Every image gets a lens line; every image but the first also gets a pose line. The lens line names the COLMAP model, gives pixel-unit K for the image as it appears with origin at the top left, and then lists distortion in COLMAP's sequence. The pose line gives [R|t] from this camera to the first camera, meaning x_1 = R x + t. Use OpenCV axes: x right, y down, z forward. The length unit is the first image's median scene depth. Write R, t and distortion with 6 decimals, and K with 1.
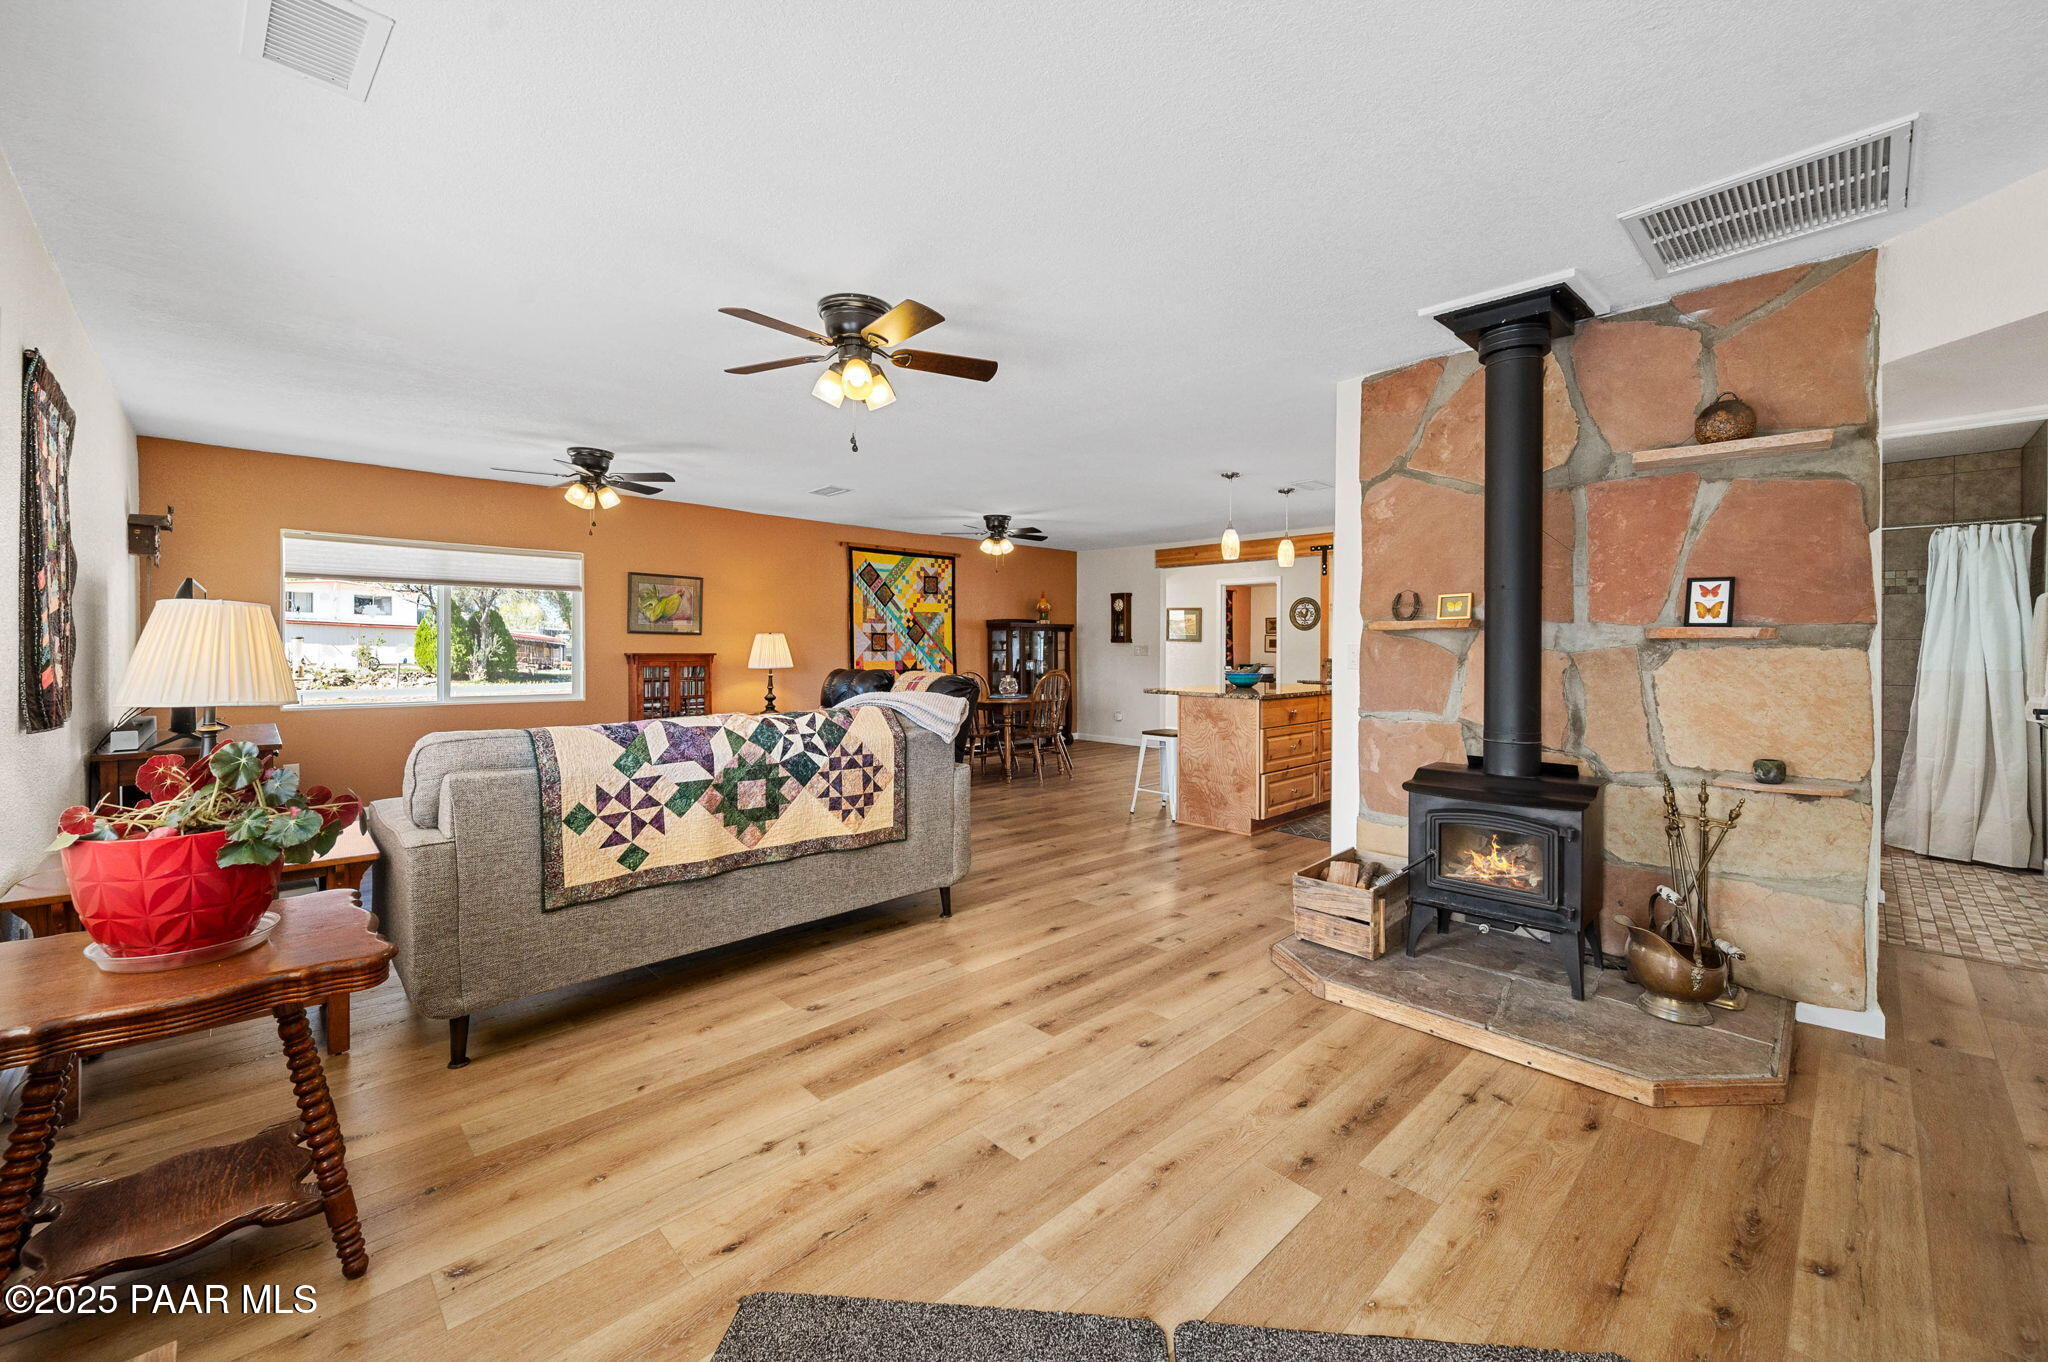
lens RADIAL K [[818.9, 0, 1013.5], [0, 818.9, 663.9], [0, 0, 1]] dist [-0.002039, -0.000033]
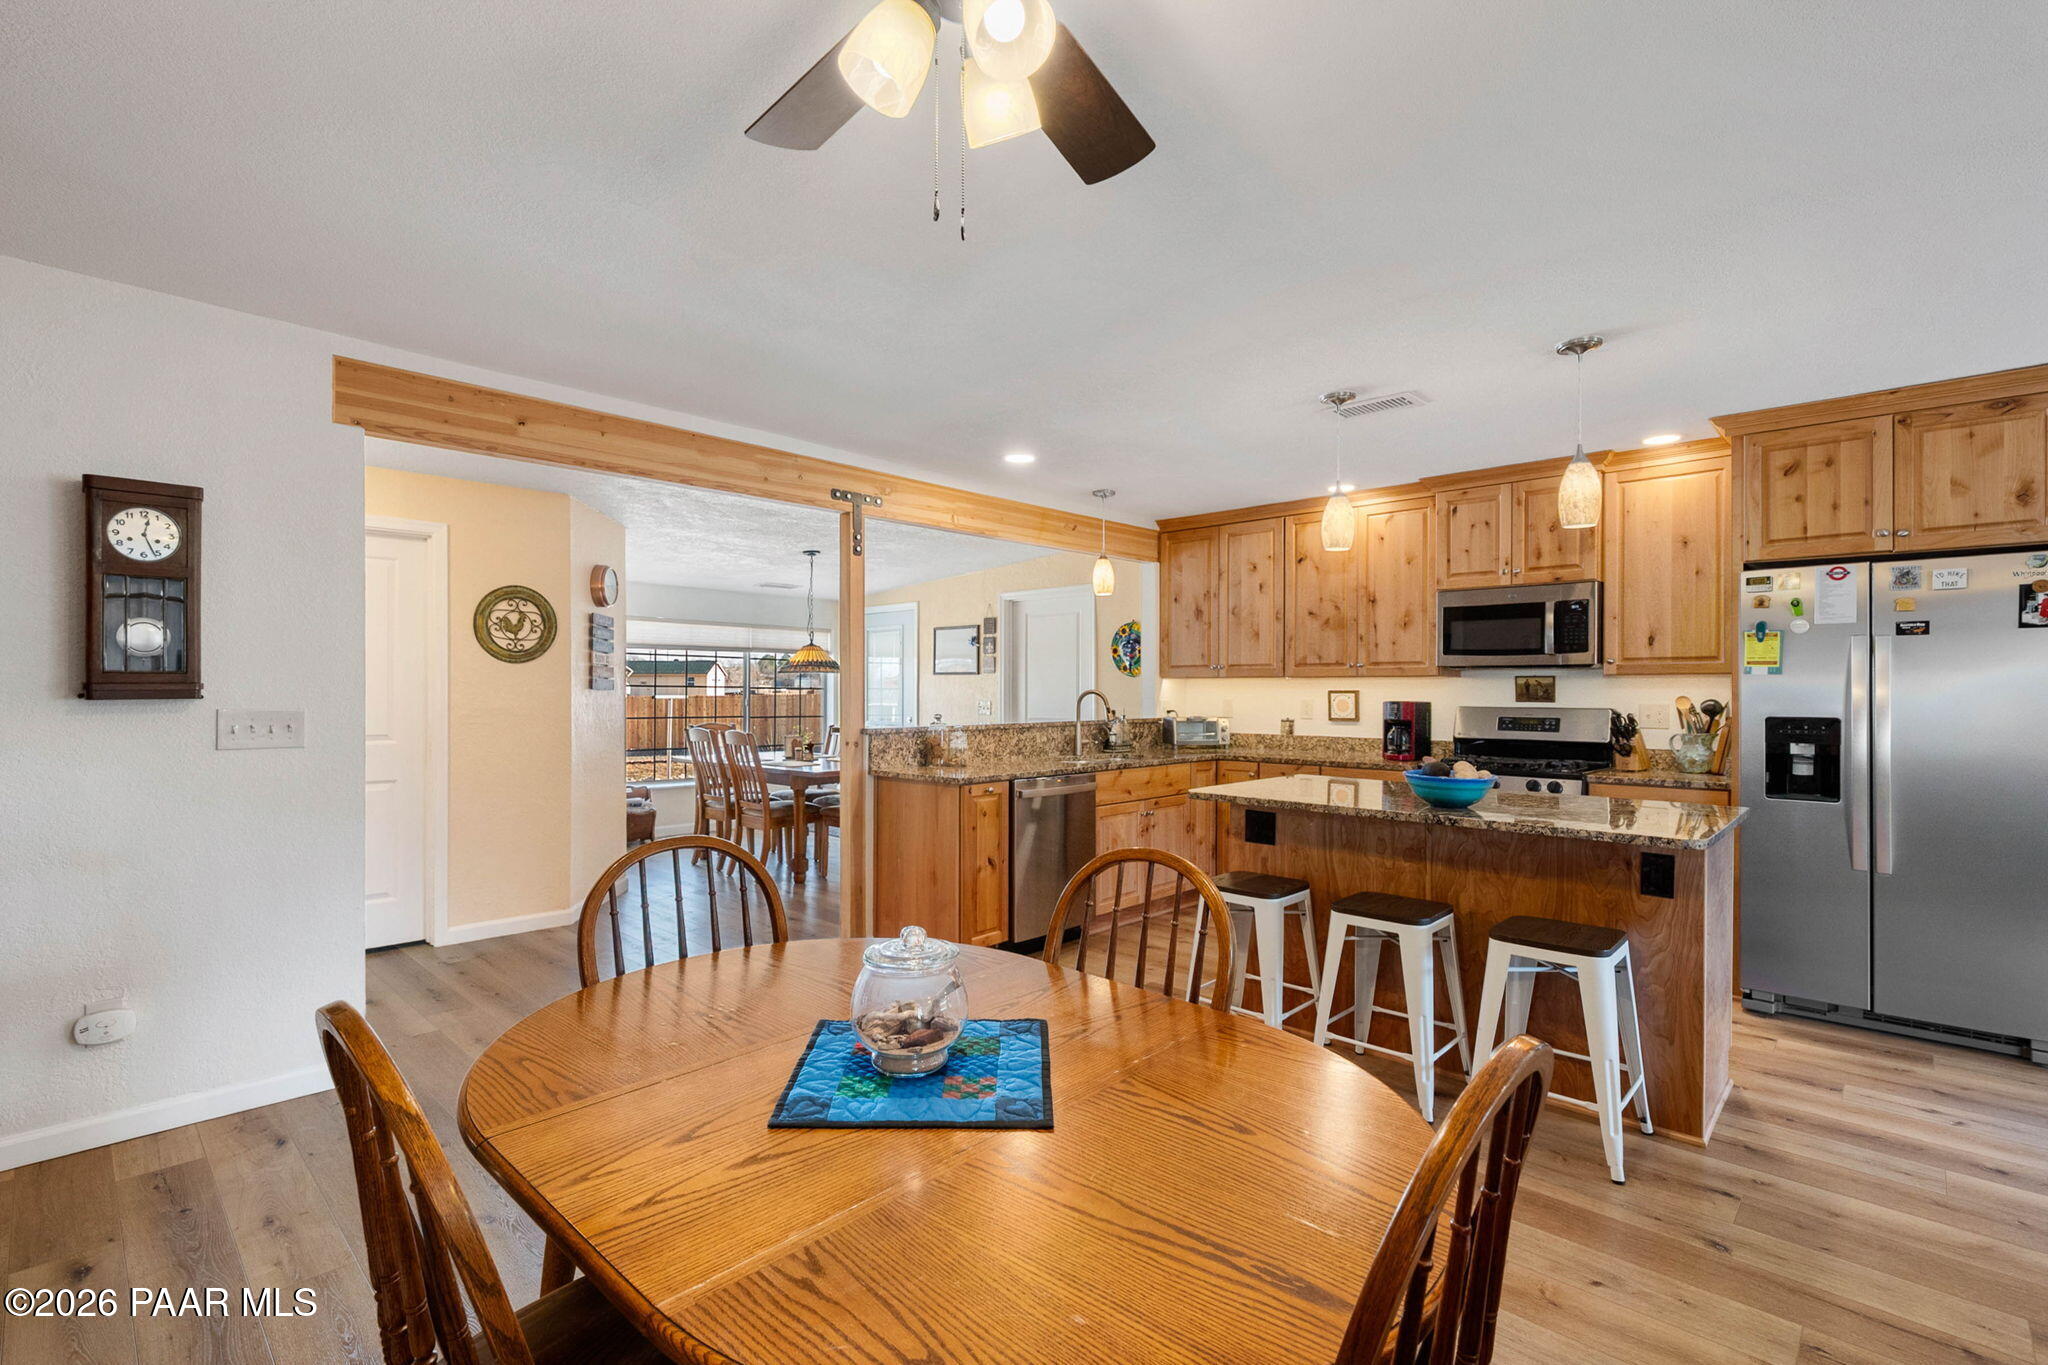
lens RADIAL K [[936.7, 0, 1010.1], [0, 936.7, 686.9], [0, 0, 1]] dist [-0.002084, -0.000091]
pose [[-0.048934, -0.003621, 0.998795, -0.158086], [0.017216, 0.999842, 0.004469, -0.029029], [-0.998654, 0.017414, -0.048864, 0.856151]]
